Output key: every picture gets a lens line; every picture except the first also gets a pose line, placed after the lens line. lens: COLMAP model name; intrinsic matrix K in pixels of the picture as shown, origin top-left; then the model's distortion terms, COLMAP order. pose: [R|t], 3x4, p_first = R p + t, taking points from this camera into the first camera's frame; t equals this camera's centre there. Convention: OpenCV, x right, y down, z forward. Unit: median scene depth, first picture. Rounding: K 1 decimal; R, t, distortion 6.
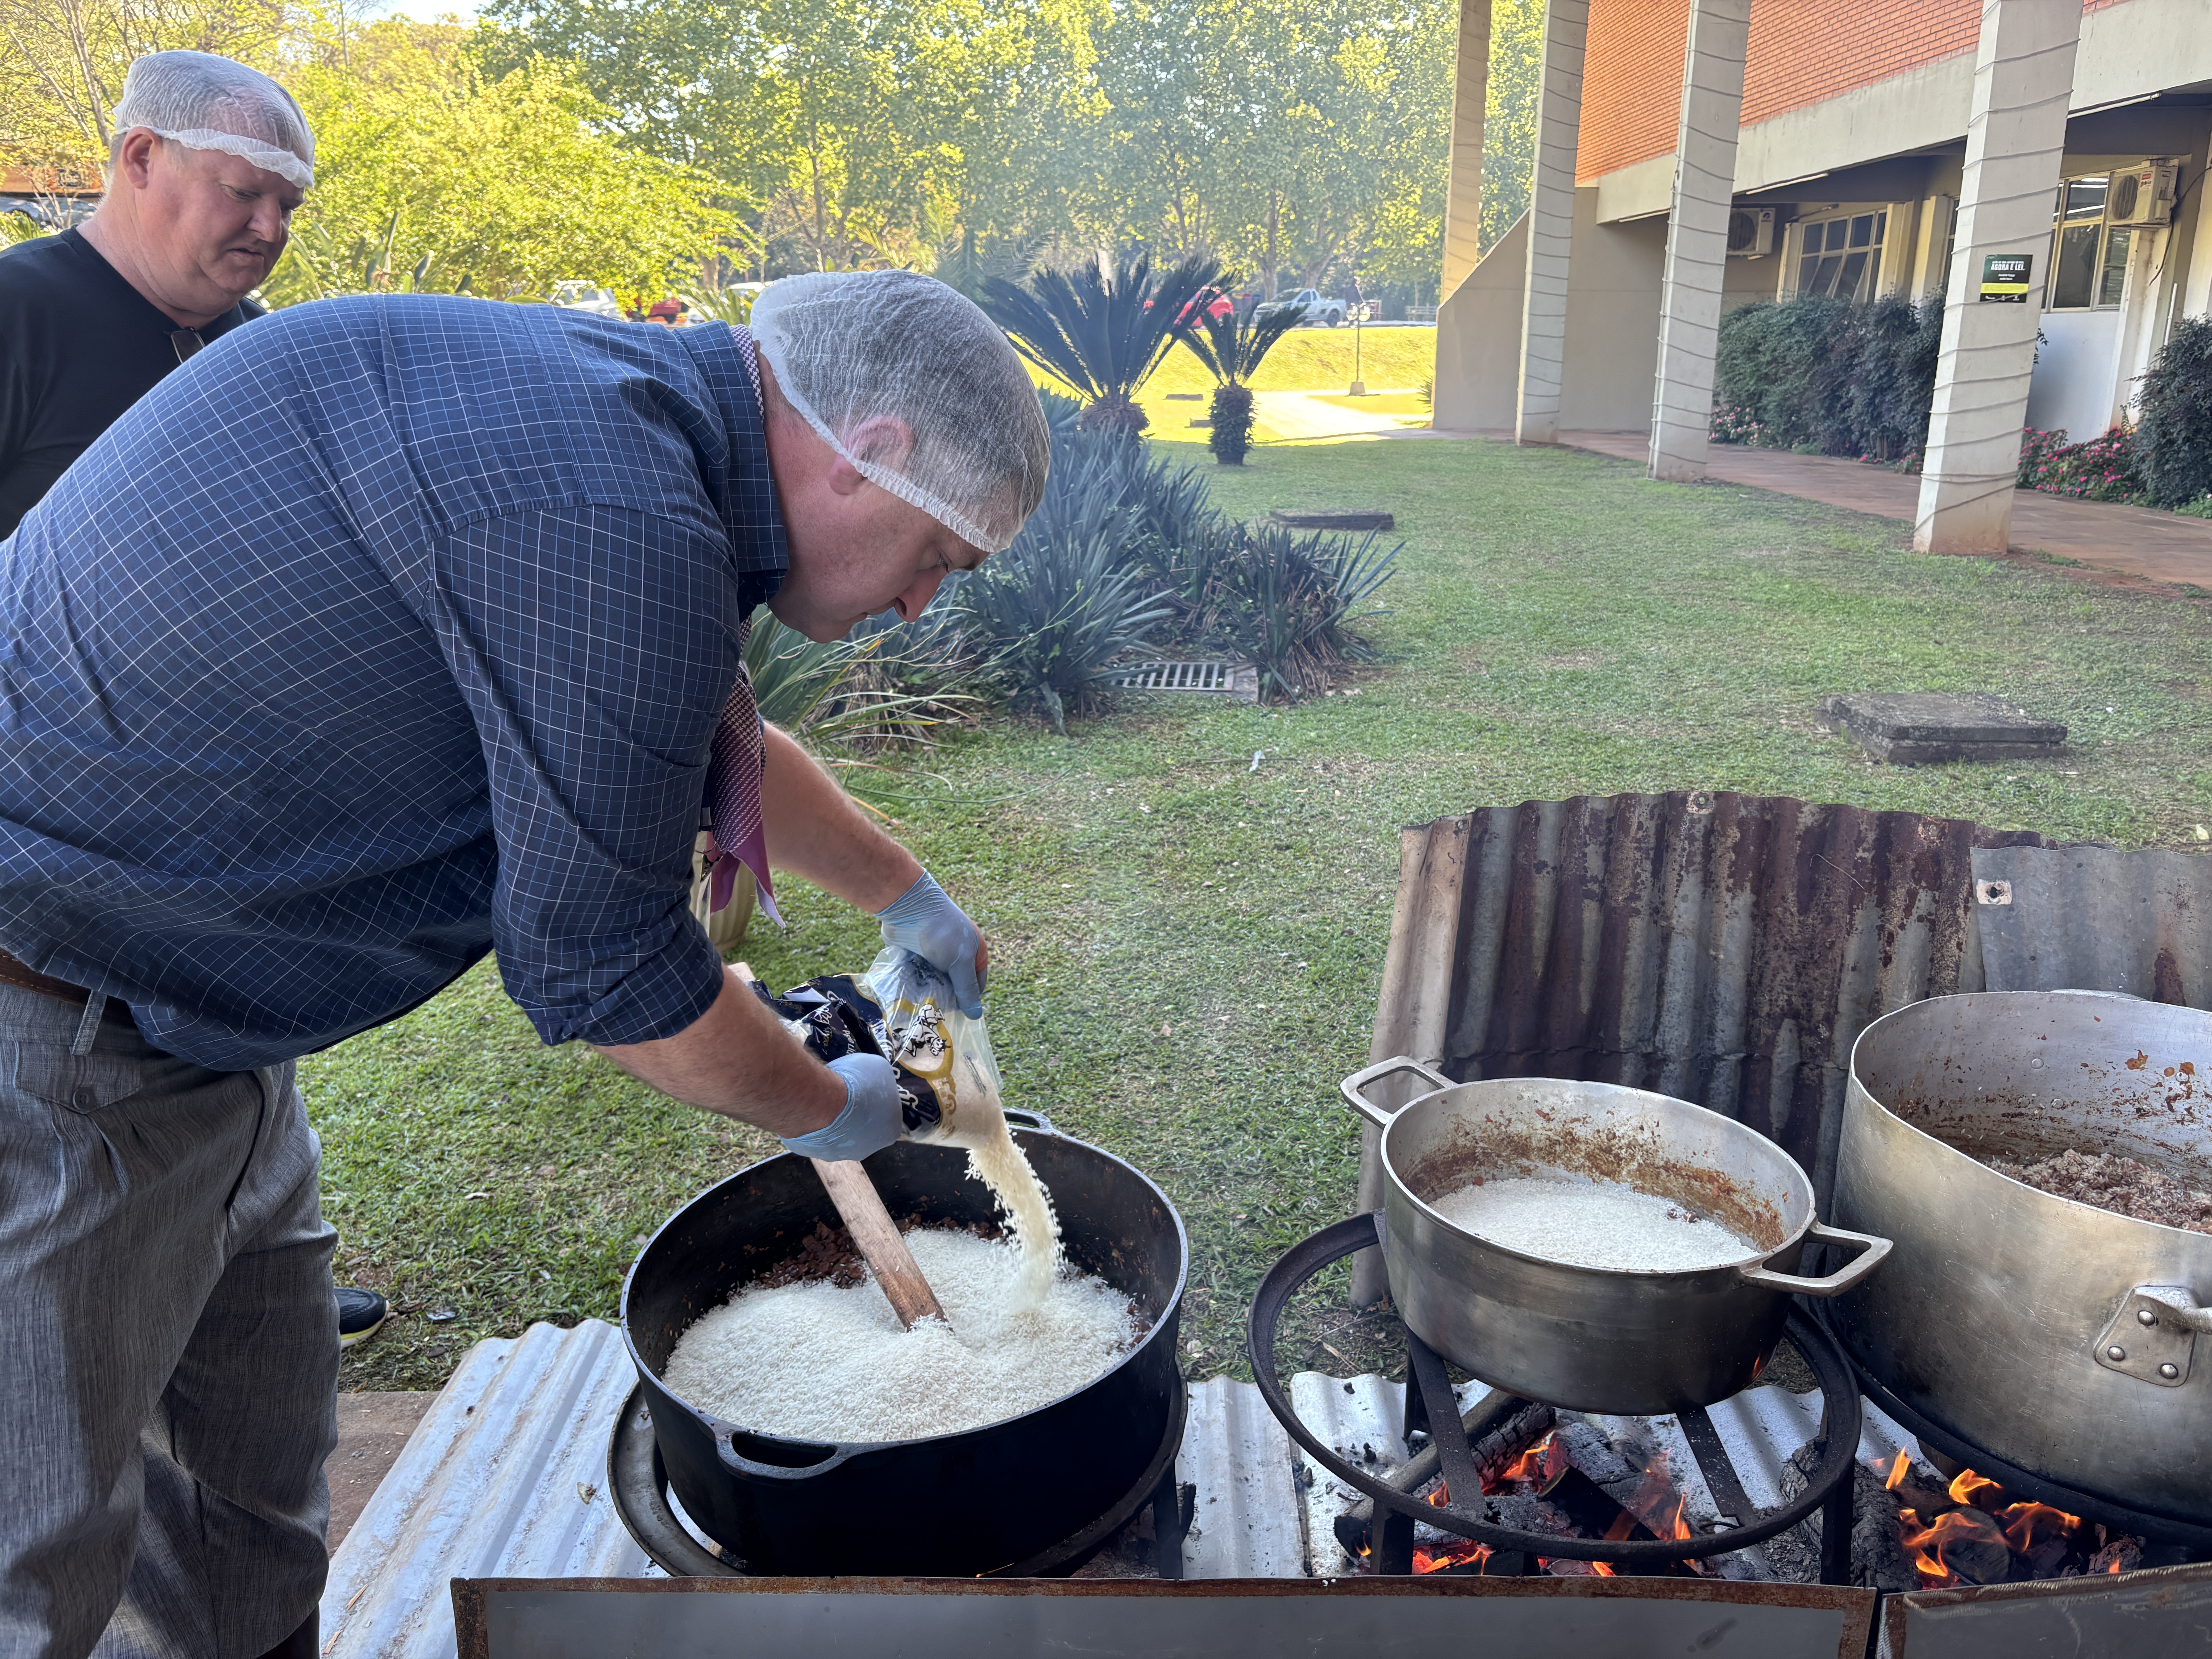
lens RADIAL K [[1684.1, 0, 1096.7], [0, 1684.1, 810.3], [0, 0, 1]] dist [0.029631, -0.045022]
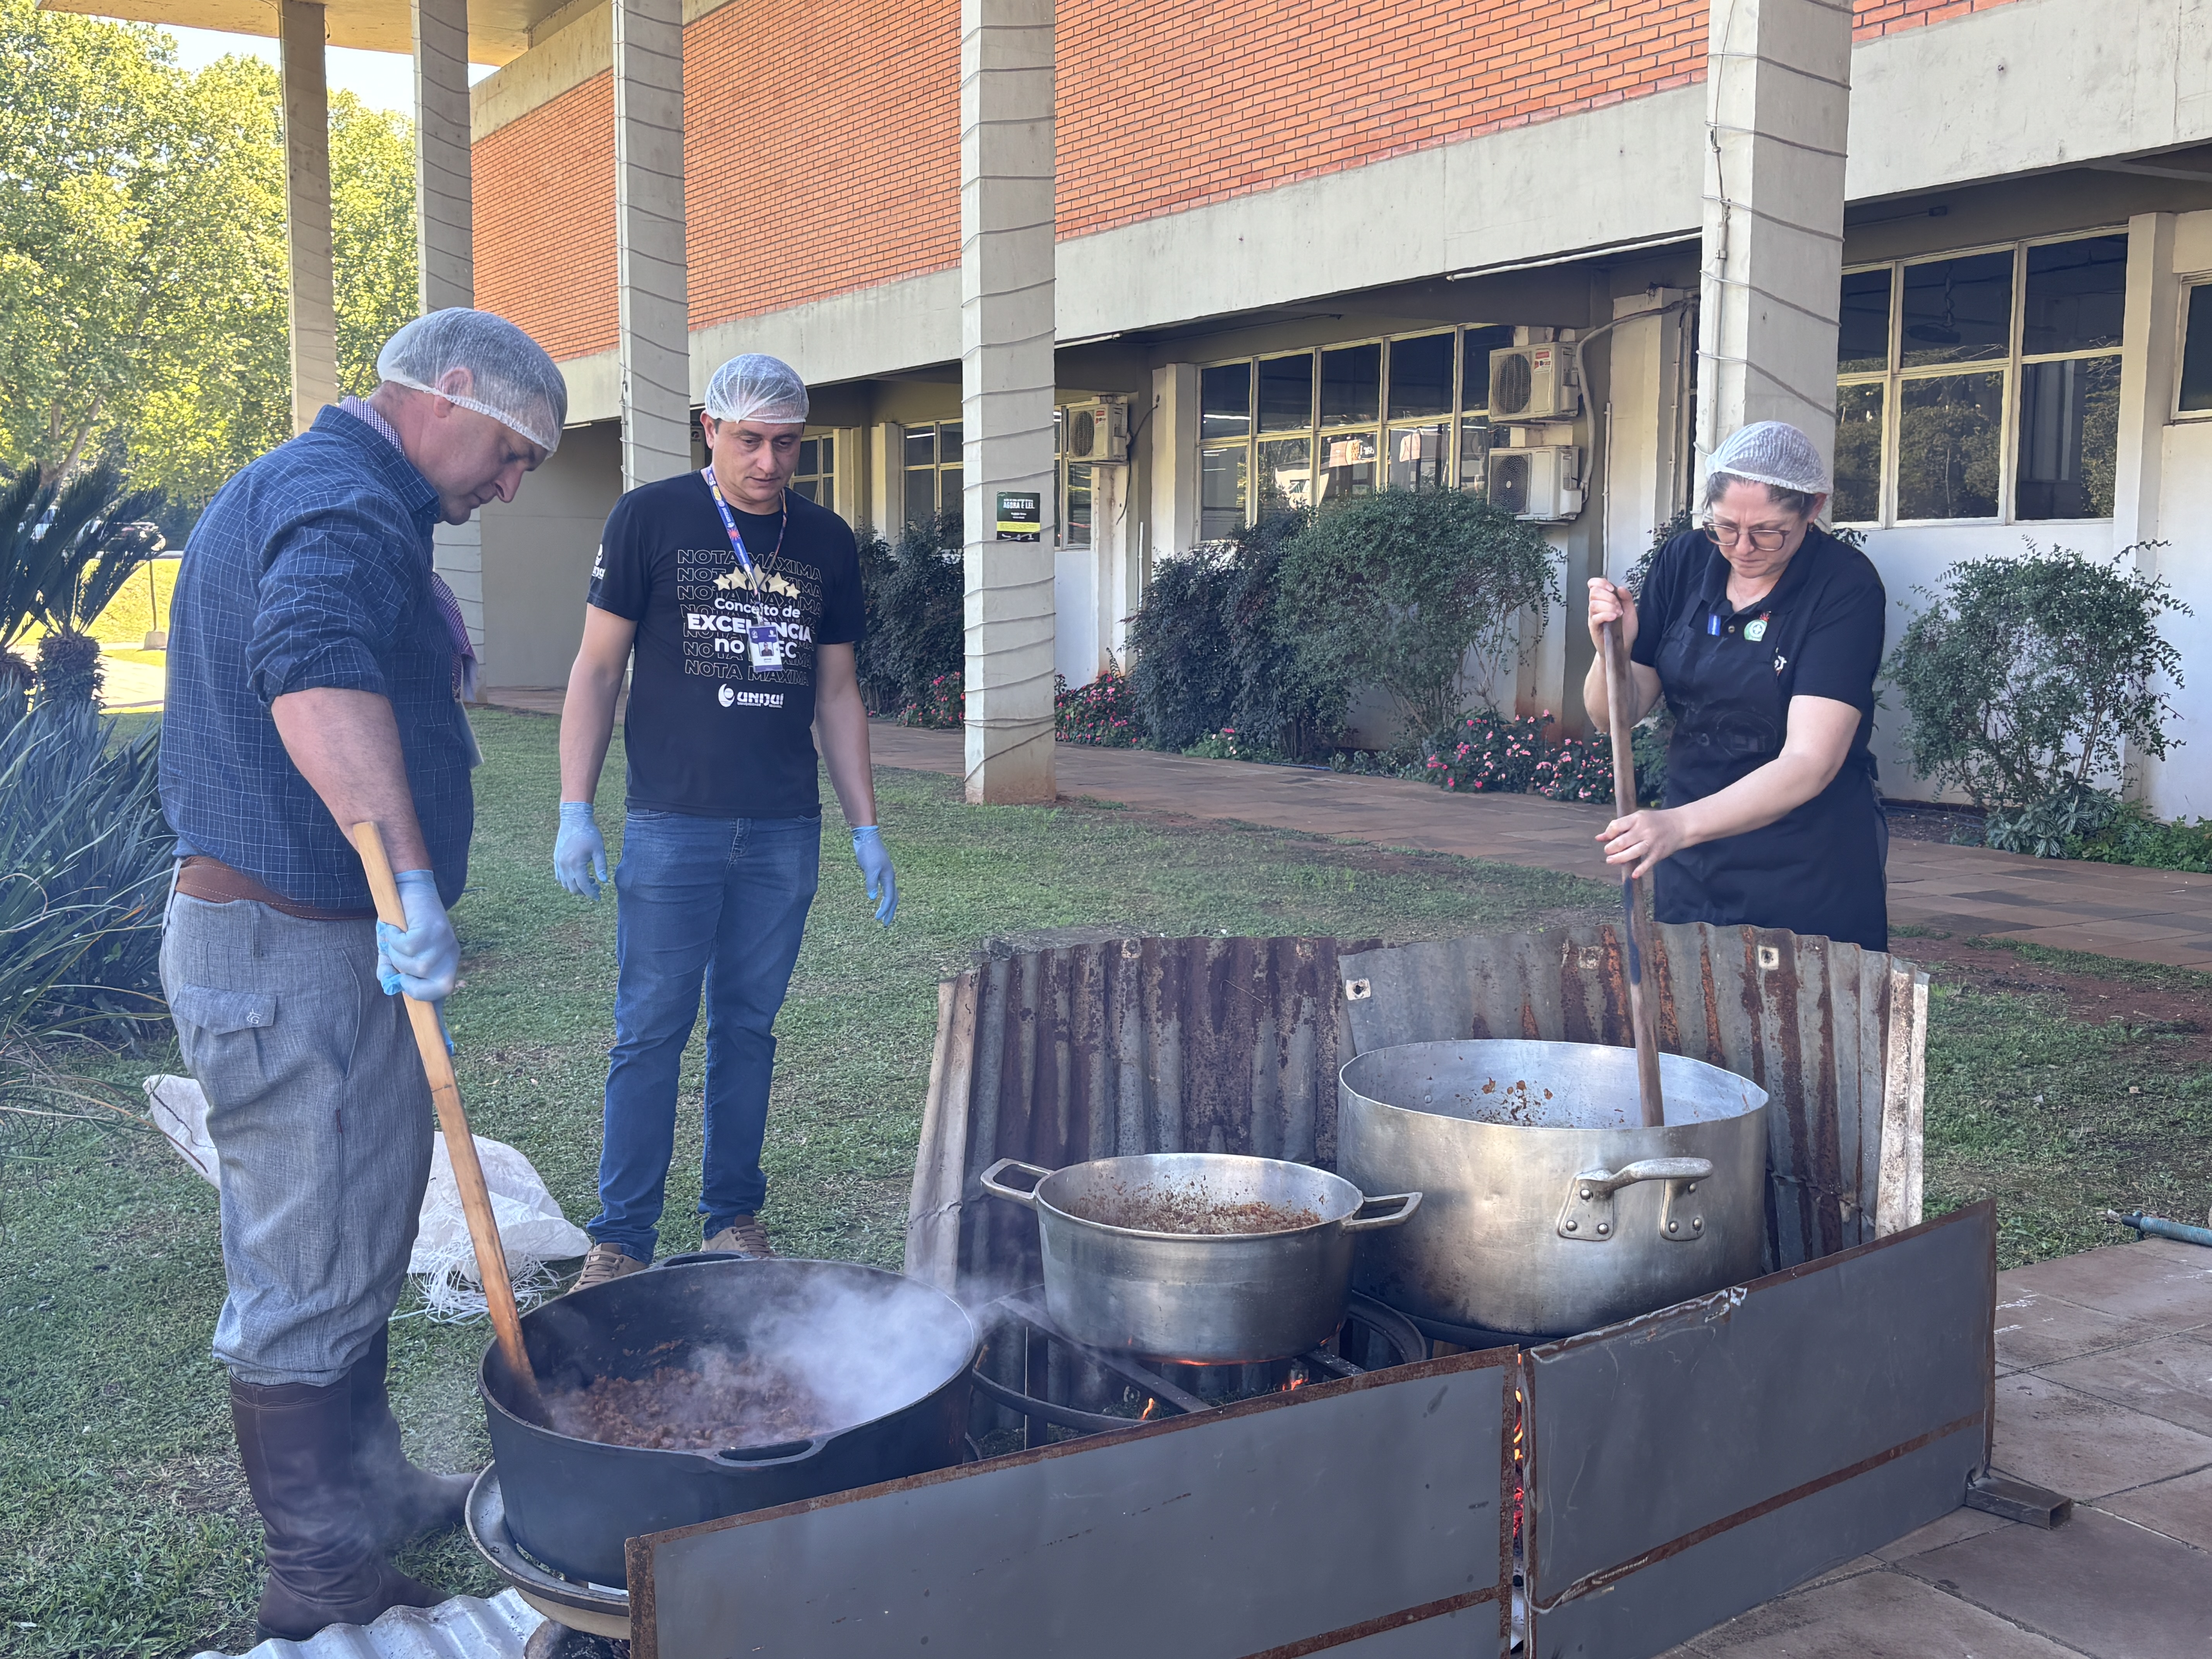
lens RADIAL K [[2247.6, 0, 1097.8], [0, 2247.6, 838.5], [0, 0, 1]] dist [0.063042, 0.000000]
pose [[0.853656, -0.056810, 0.517730, -0.461568], [0.137150, 0.983470, -0.118223, 0.100787], [-0.502456, 0.171929, 0.847336, -0.321298]]
